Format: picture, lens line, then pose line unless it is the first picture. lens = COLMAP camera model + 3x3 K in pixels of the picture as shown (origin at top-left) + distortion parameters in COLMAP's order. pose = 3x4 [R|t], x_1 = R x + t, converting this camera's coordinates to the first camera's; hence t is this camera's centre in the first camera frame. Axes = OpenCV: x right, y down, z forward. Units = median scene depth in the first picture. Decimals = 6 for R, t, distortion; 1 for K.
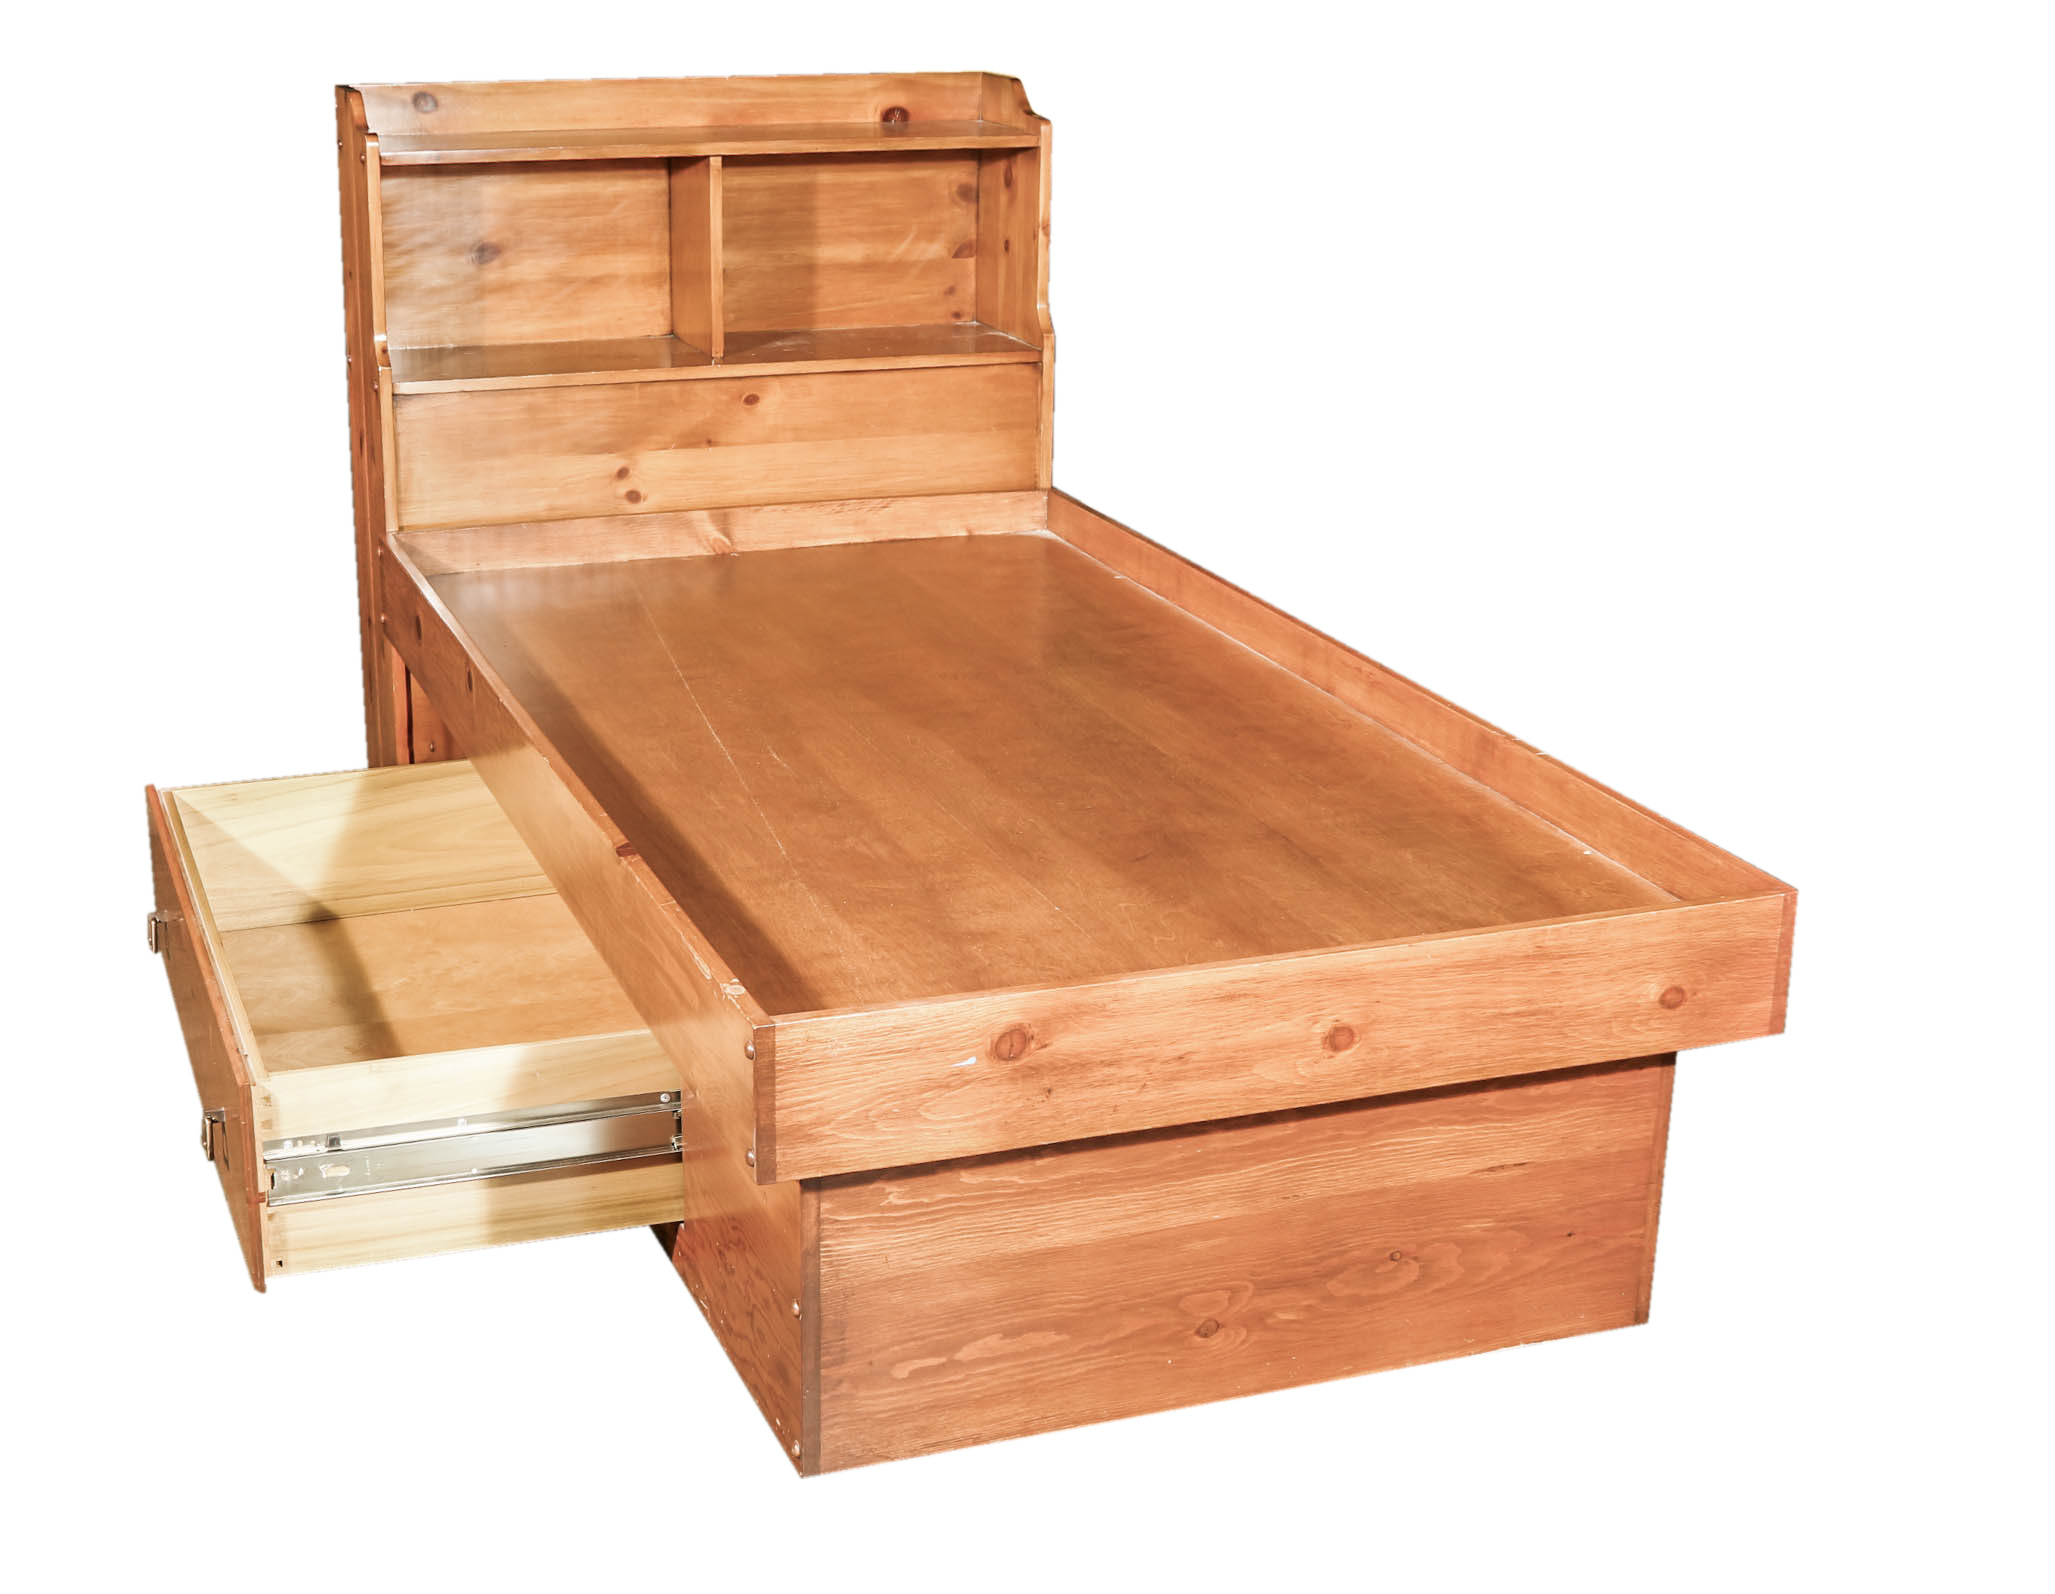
lens RADIAL K [[2953.4, 0, 1027.5], [0, 2953.4, 797.0], [0, 0, 1]] dist [-0.126095, 0.006923]
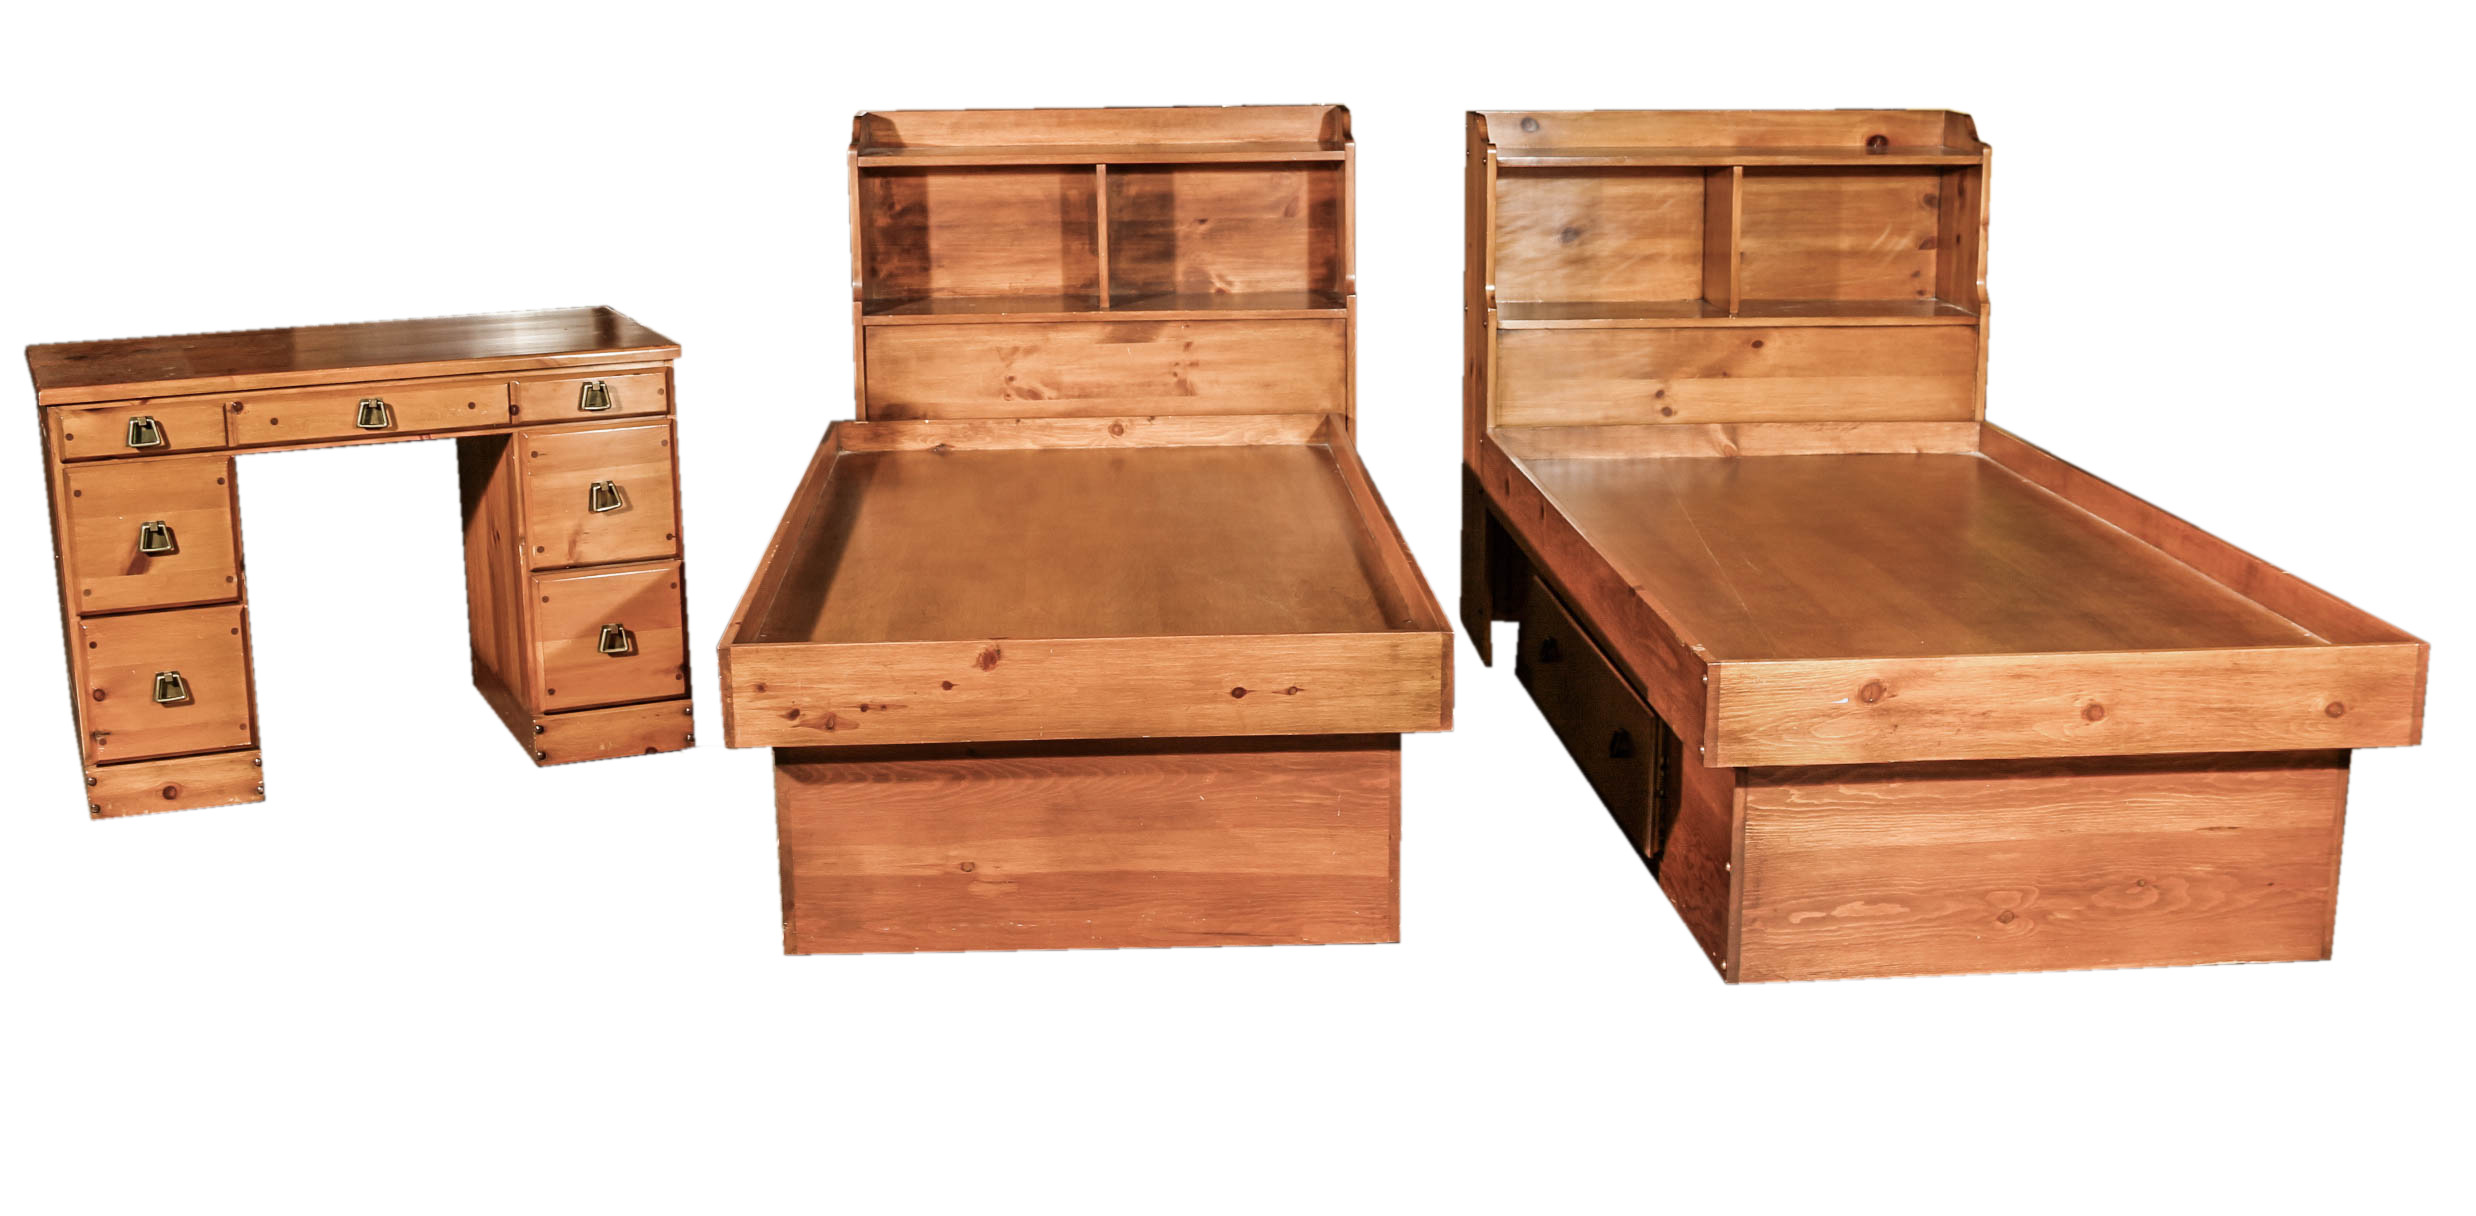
lens RADIAL K [[3278.5, 0, 1238.0], [0, 3278.5, 608.0], [0, 0, 1]] dist [-0.129005, -0.018038]
pose [[0.961004, 0.037771, -0.273944, 0.113346], [-0.066990, 0.992919, -0.098102, 0.181849], [0.268299, 0.112628, 0.956729, -0.597121]]
